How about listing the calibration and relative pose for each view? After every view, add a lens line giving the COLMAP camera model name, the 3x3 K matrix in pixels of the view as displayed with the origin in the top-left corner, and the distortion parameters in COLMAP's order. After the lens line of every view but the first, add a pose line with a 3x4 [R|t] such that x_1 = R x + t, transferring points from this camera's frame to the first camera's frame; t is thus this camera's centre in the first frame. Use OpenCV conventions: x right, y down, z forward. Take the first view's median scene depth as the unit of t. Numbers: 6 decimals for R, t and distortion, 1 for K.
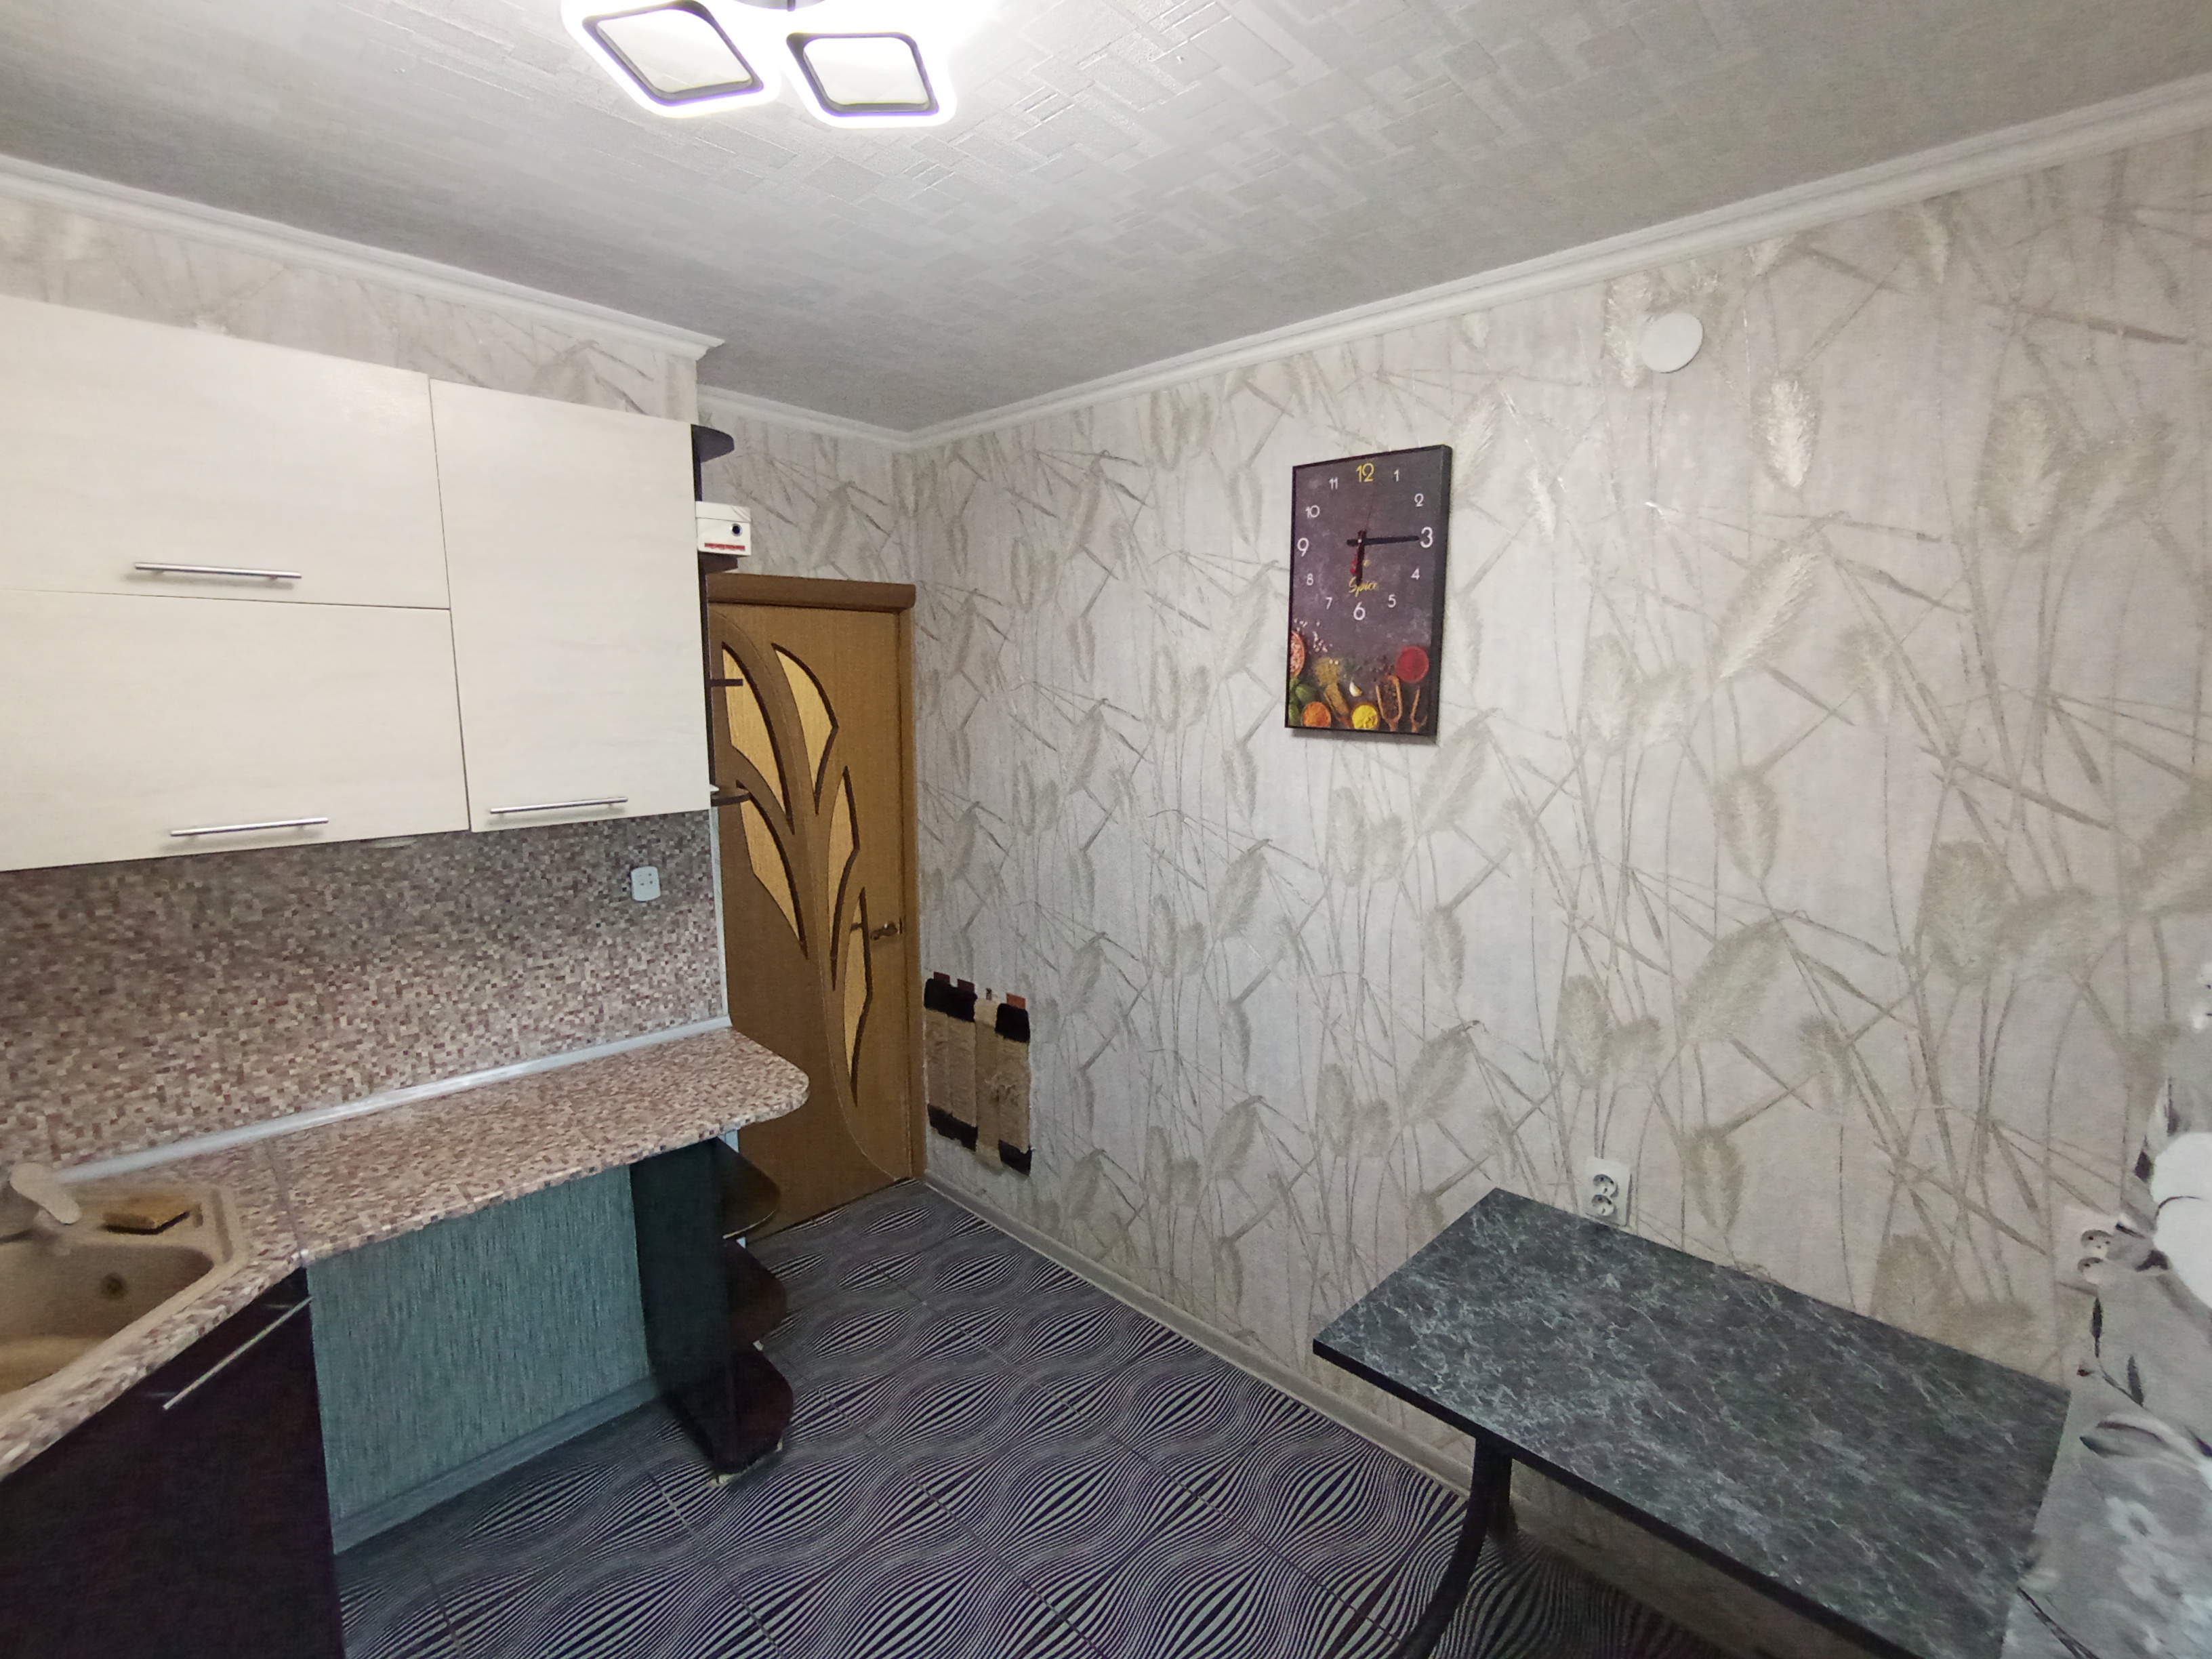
lens RADIAL K [[1011.1, 0, 1107.3], [0, 1011.1, 833.0], [0, 0, 1]] dist [-0.056092, 0.040117]
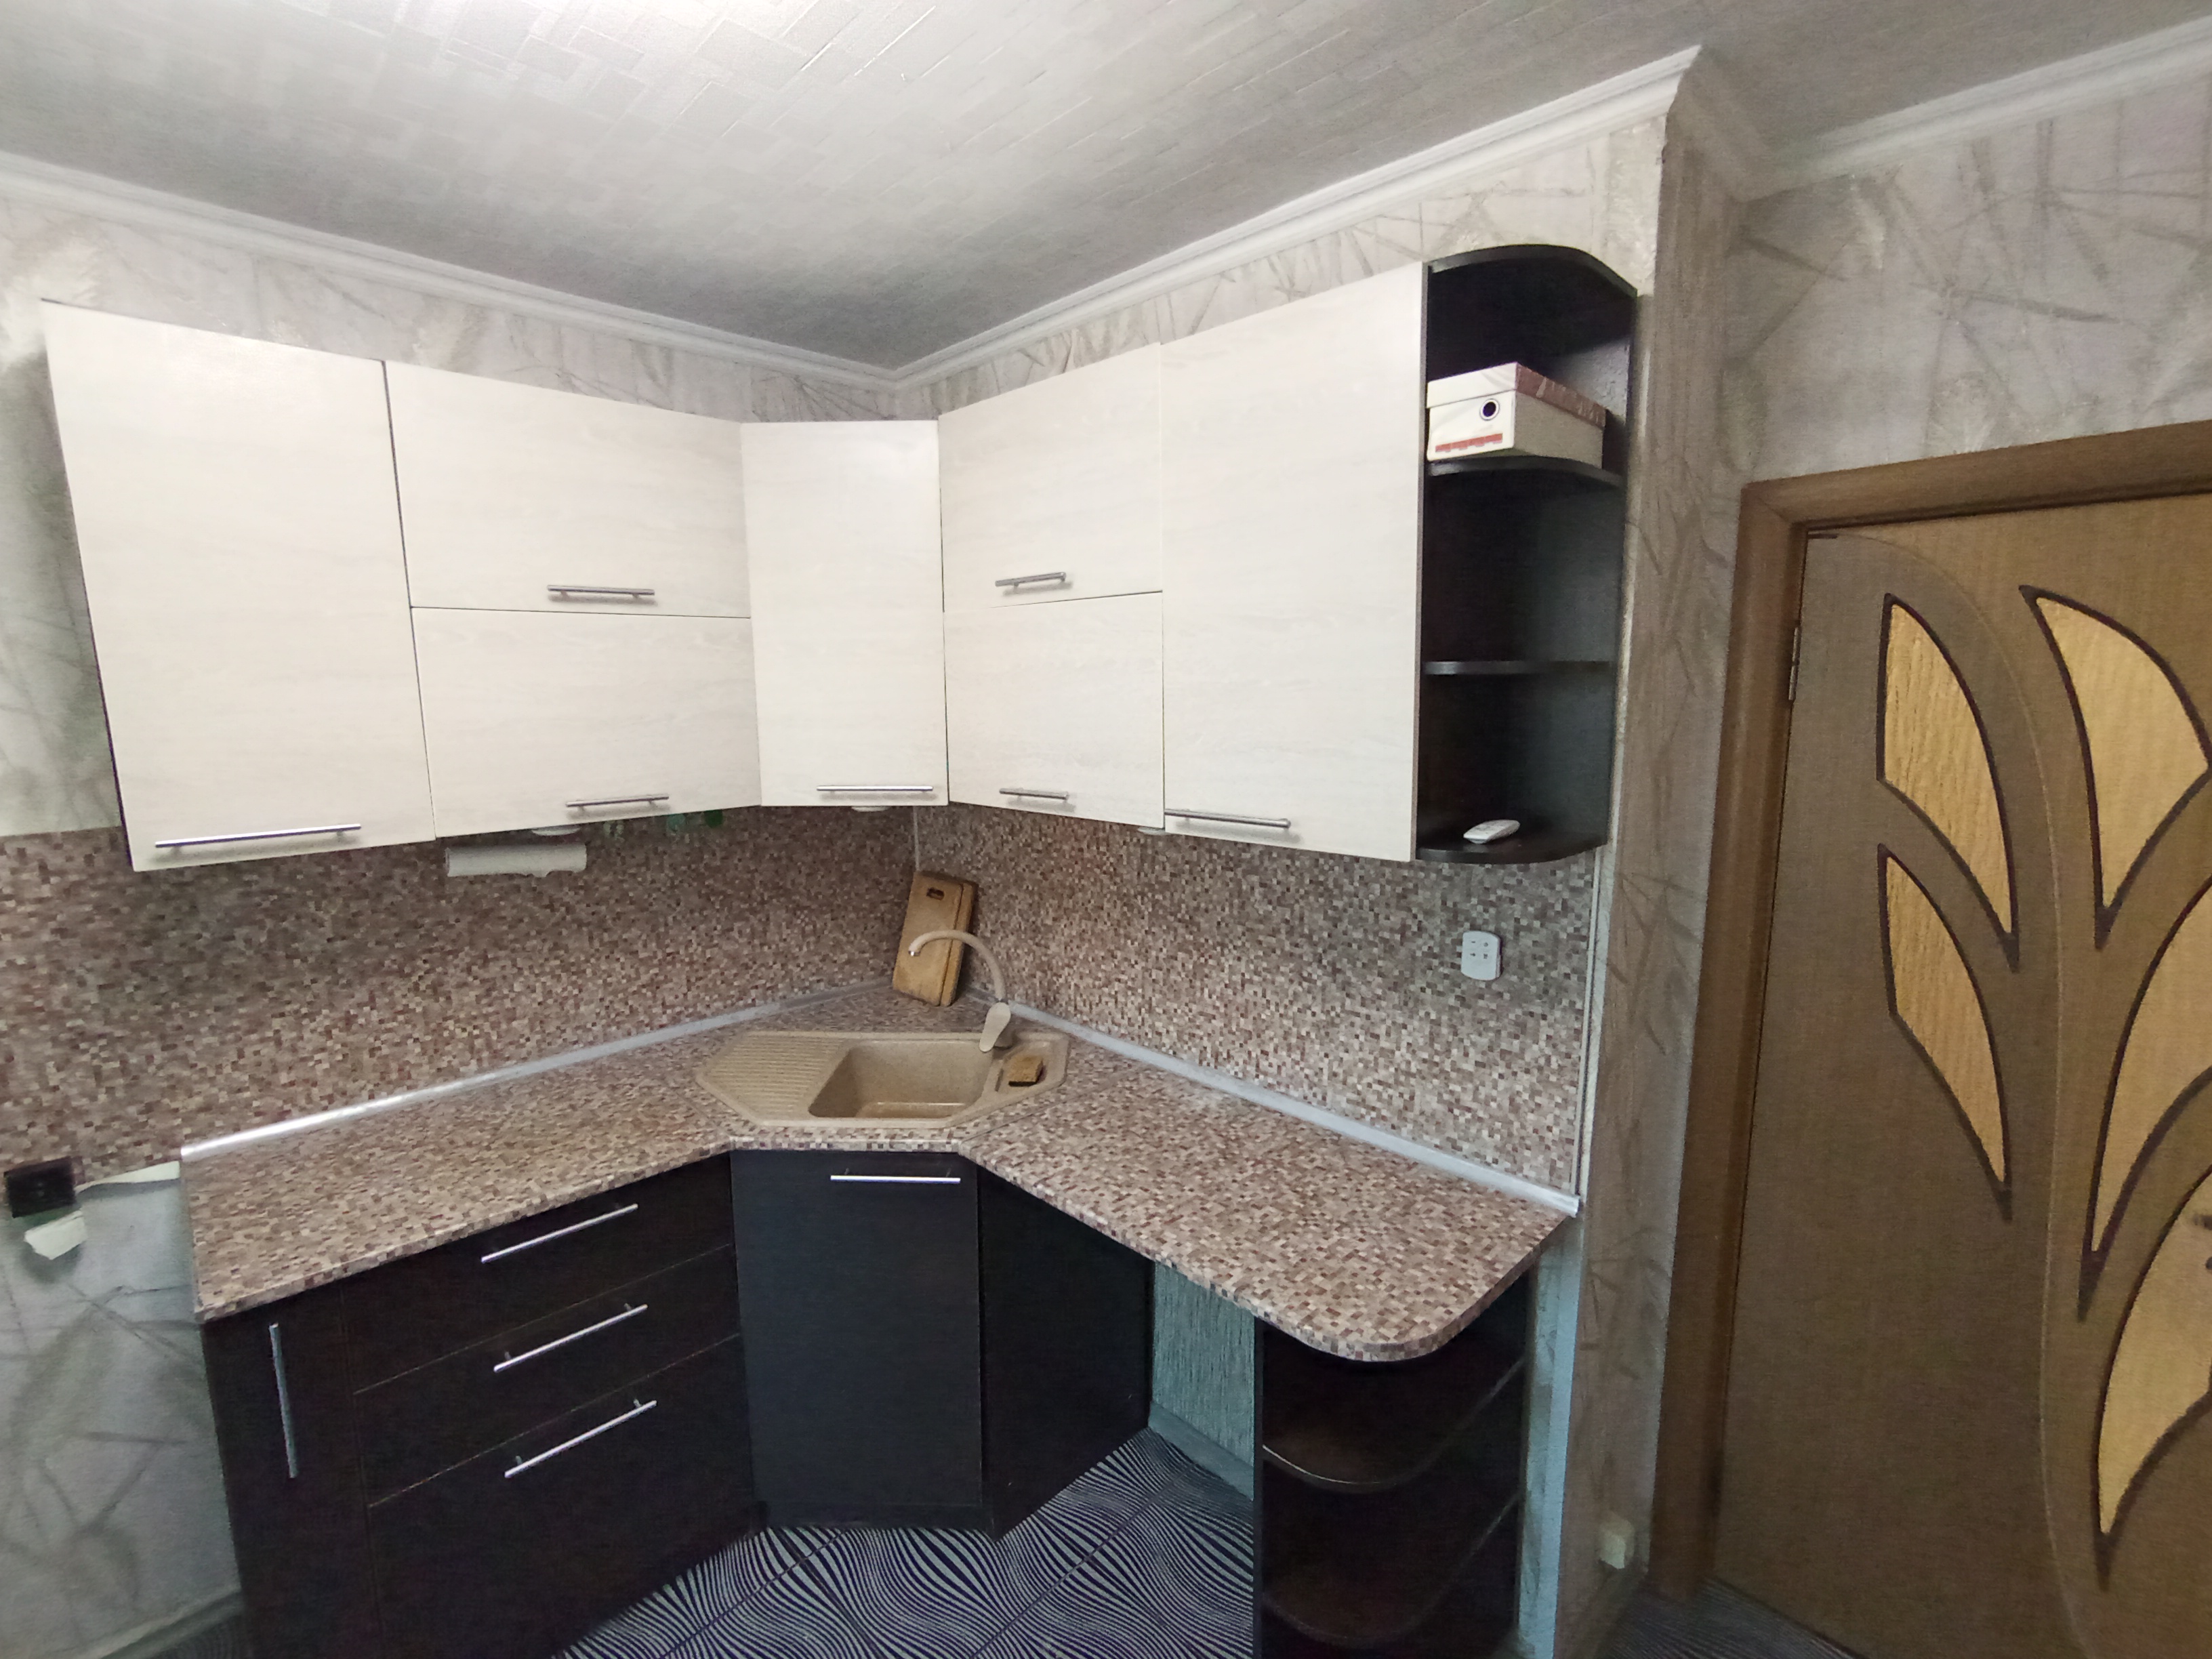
lens RADIAL K [[1011.1, 0, 1107.3], [0, 1011.1, 833.0], [0, 0, 1]] dist [-0.056092, 0.040117]
pose [[-0.011230, 0.146165, -0.989197, 0.254575], [-0.140610, 0.979199, 0.146284, -0.112467], [0.990001, 0.140733, 0.009556, 0.811074]]
